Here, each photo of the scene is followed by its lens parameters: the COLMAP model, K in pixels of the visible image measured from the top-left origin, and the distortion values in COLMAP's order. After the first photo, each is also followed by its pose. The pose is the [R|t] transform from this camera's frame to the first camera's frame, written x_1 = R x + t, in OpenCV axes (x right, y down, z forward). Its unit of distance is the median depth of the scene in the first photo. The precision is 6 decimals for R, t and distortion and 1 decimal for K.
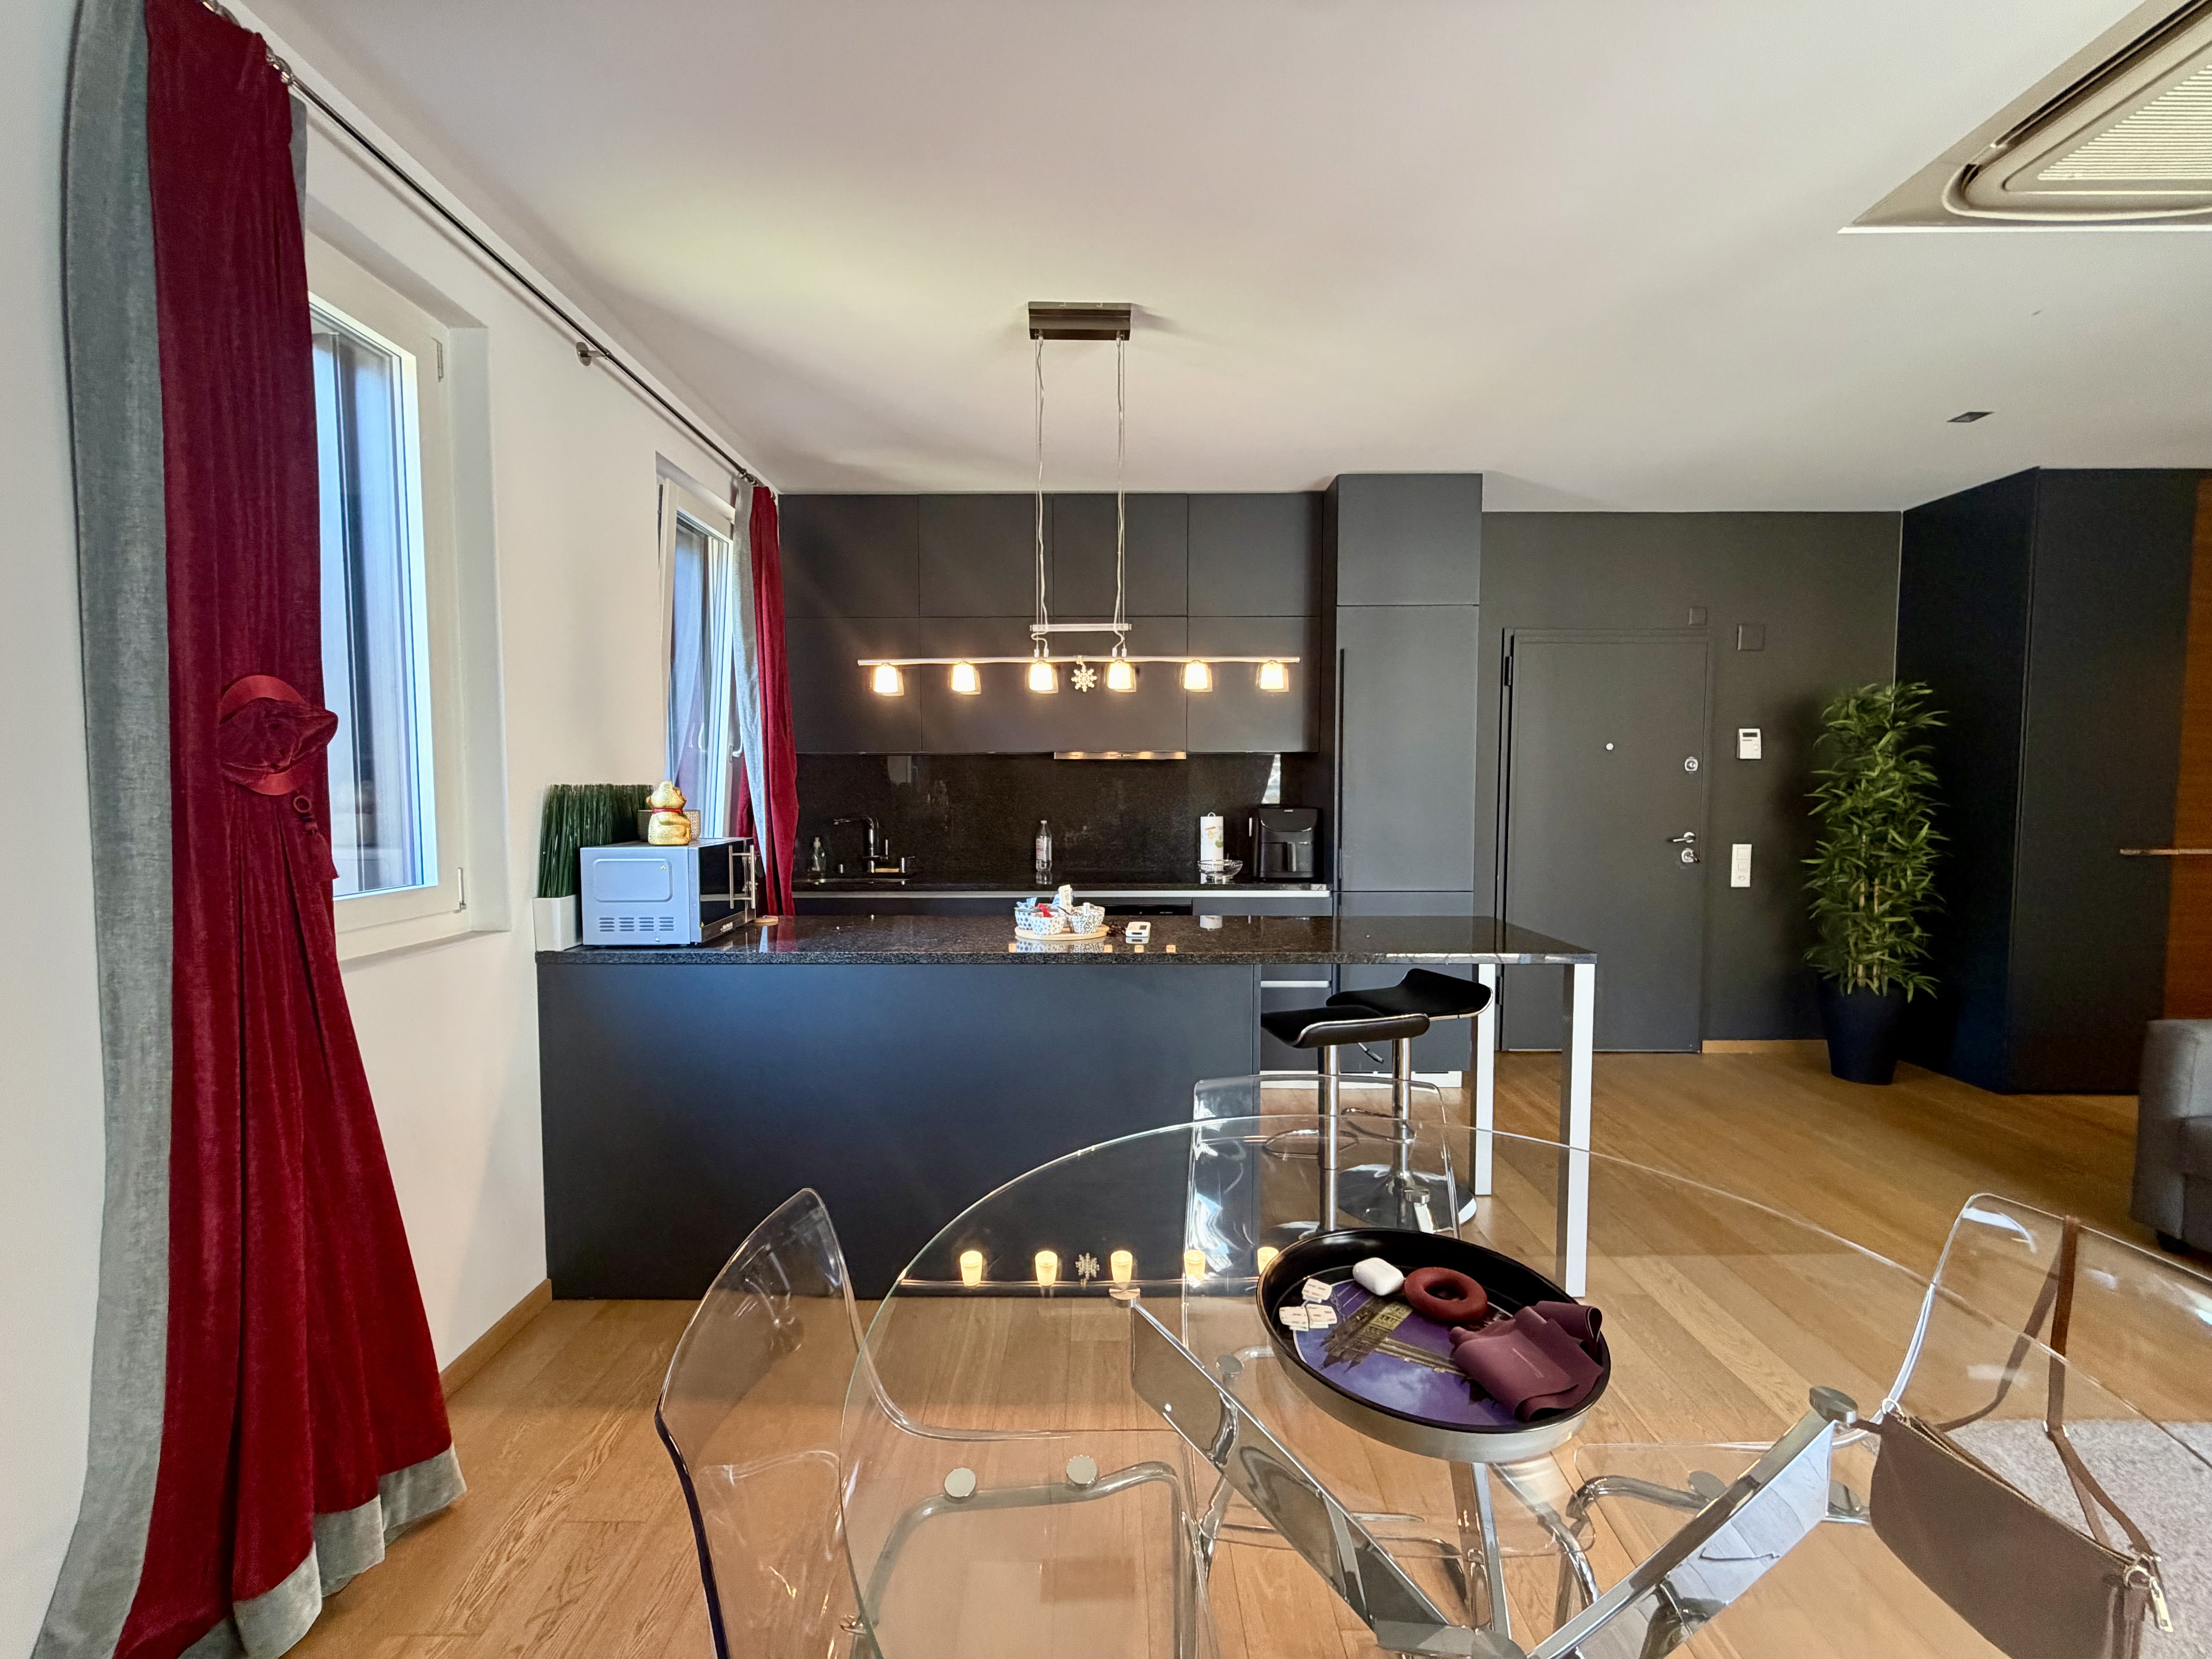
lens RADIAL K [[875.3, 0, 1106.0], [0, 875.3, 829.5], [0, 0, 1]] dist [0.000101, 0.000763]
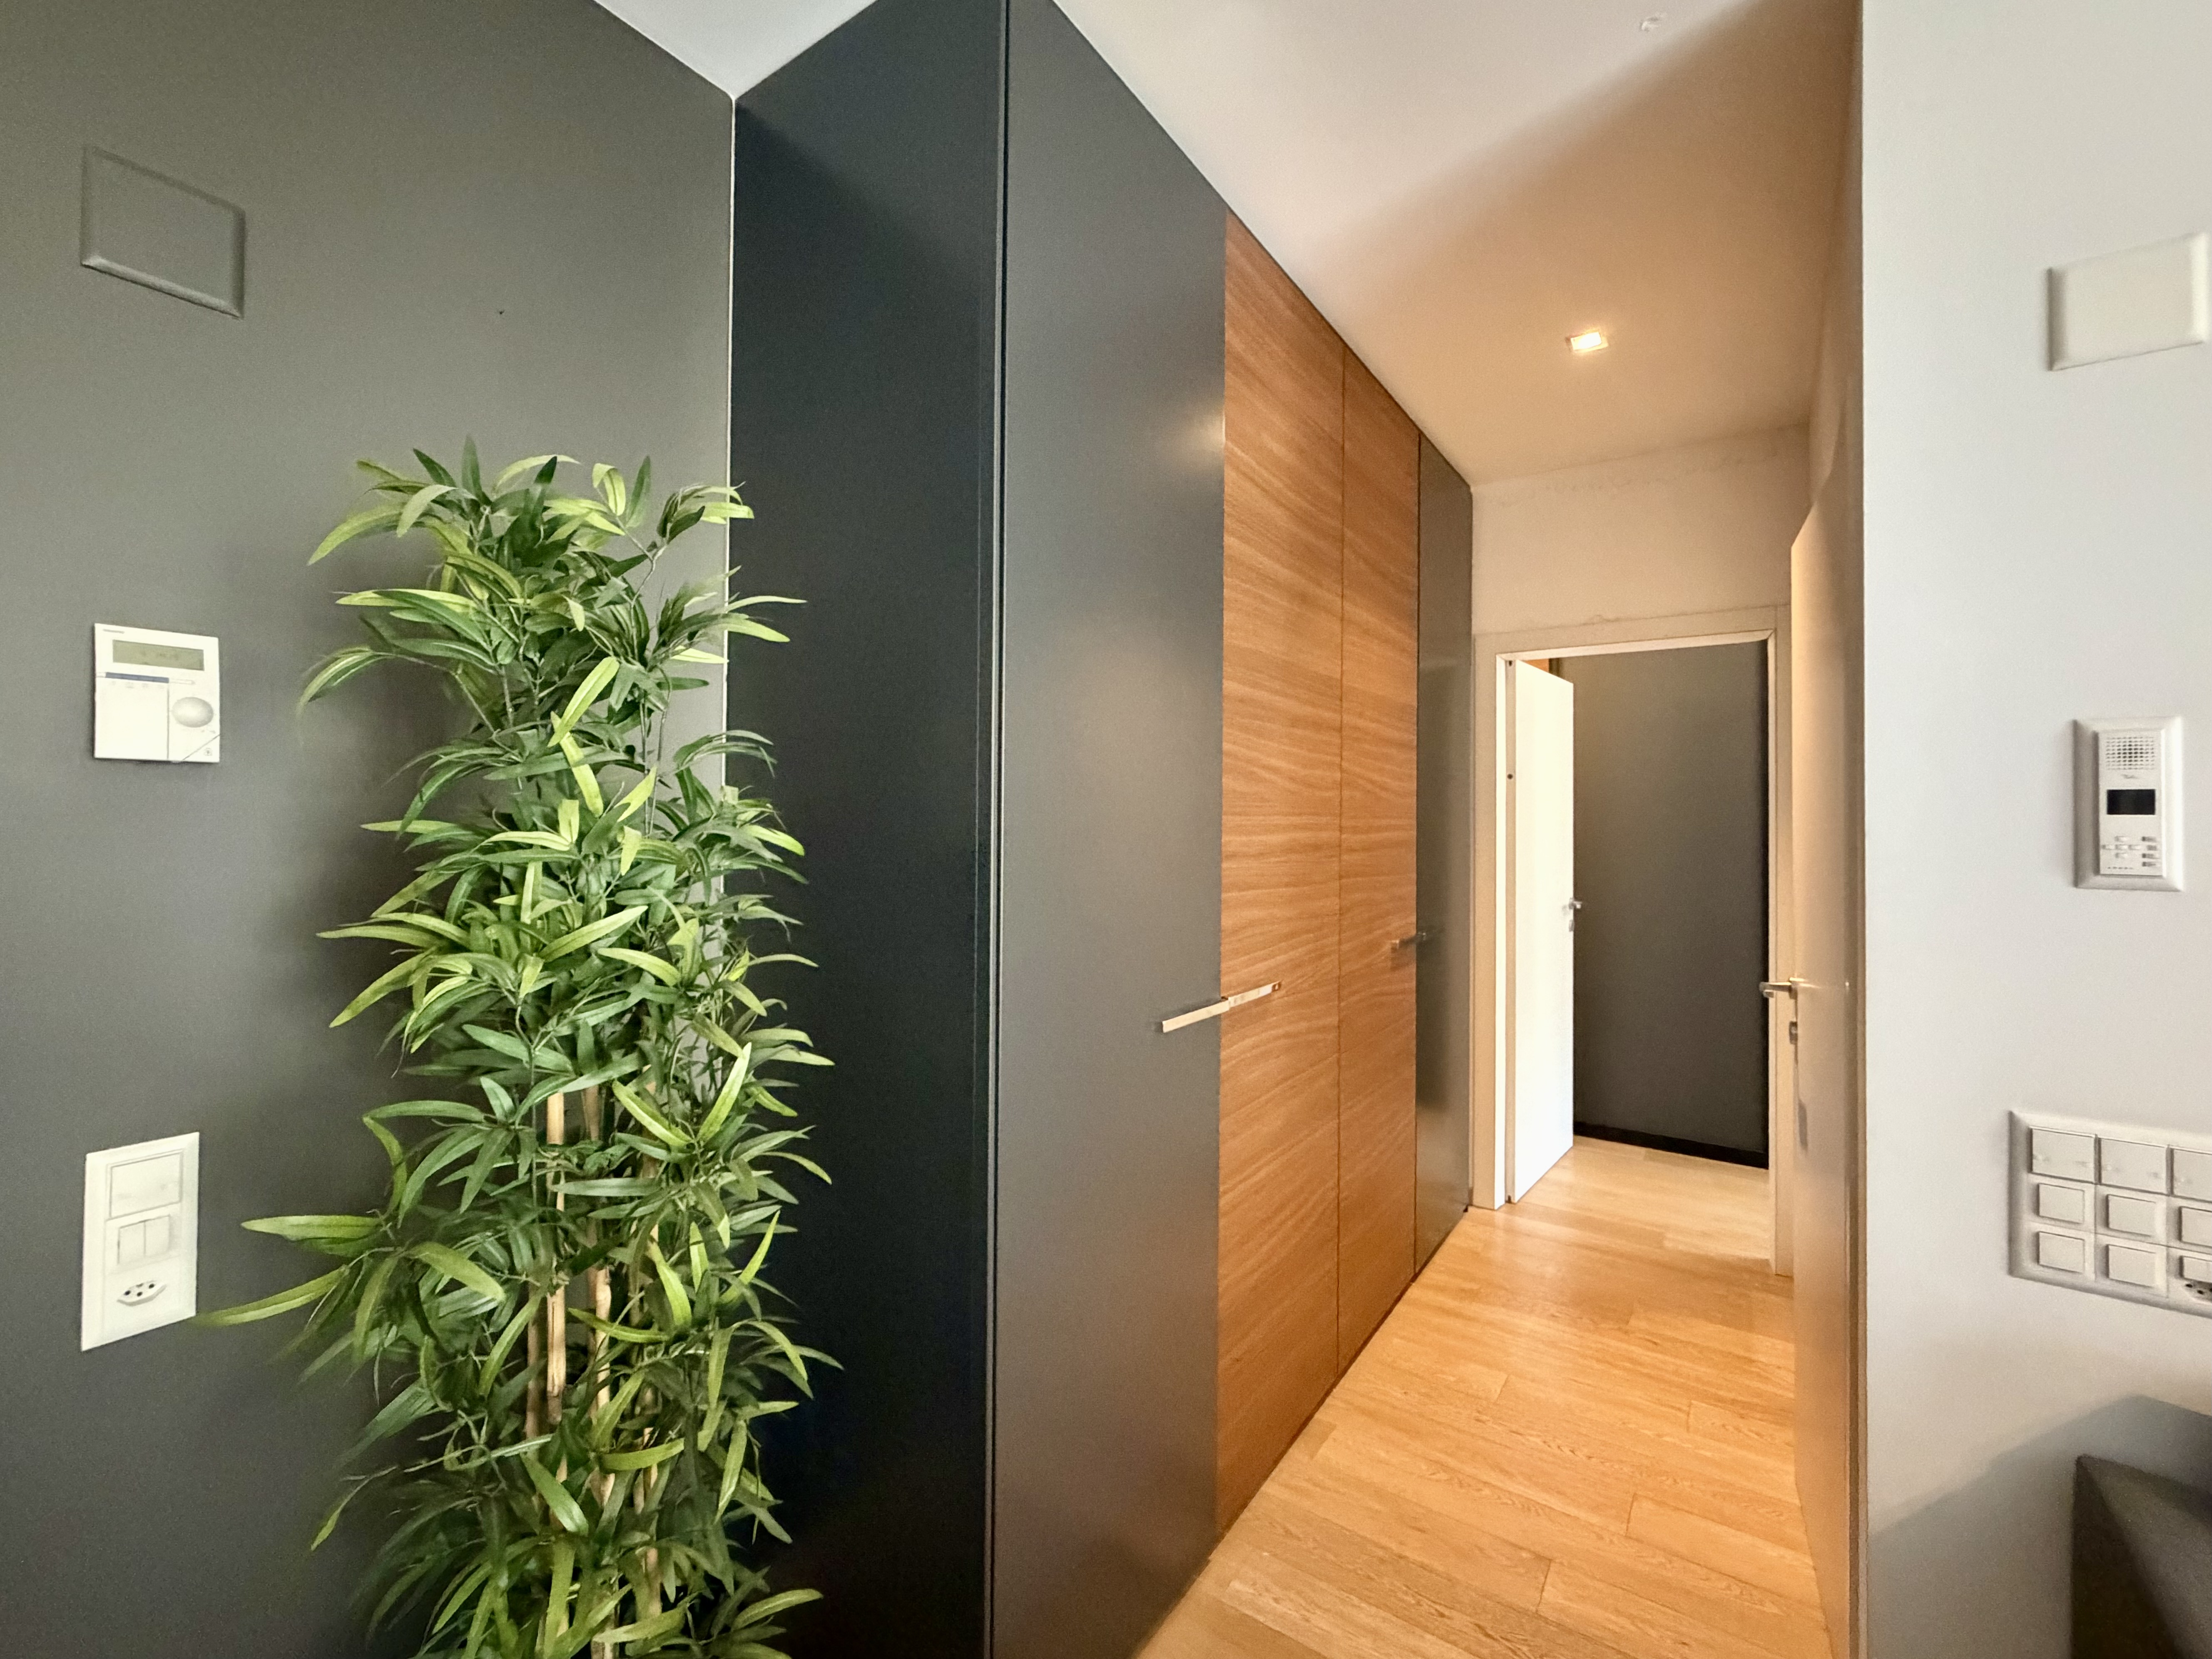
lens RADIAL K [[914.0, 0, 1087.2], [0, 914.0, 826.1], [0, 0, 1]] dist [0.002280, 0.000495]
pose [[0.565744, -0.003791, 0.824572, 0.930231], [0.036194, 0.999140, -0.020239, -0.069961], [-0.823786, 0.041295, 0.565395, 0.923069]]
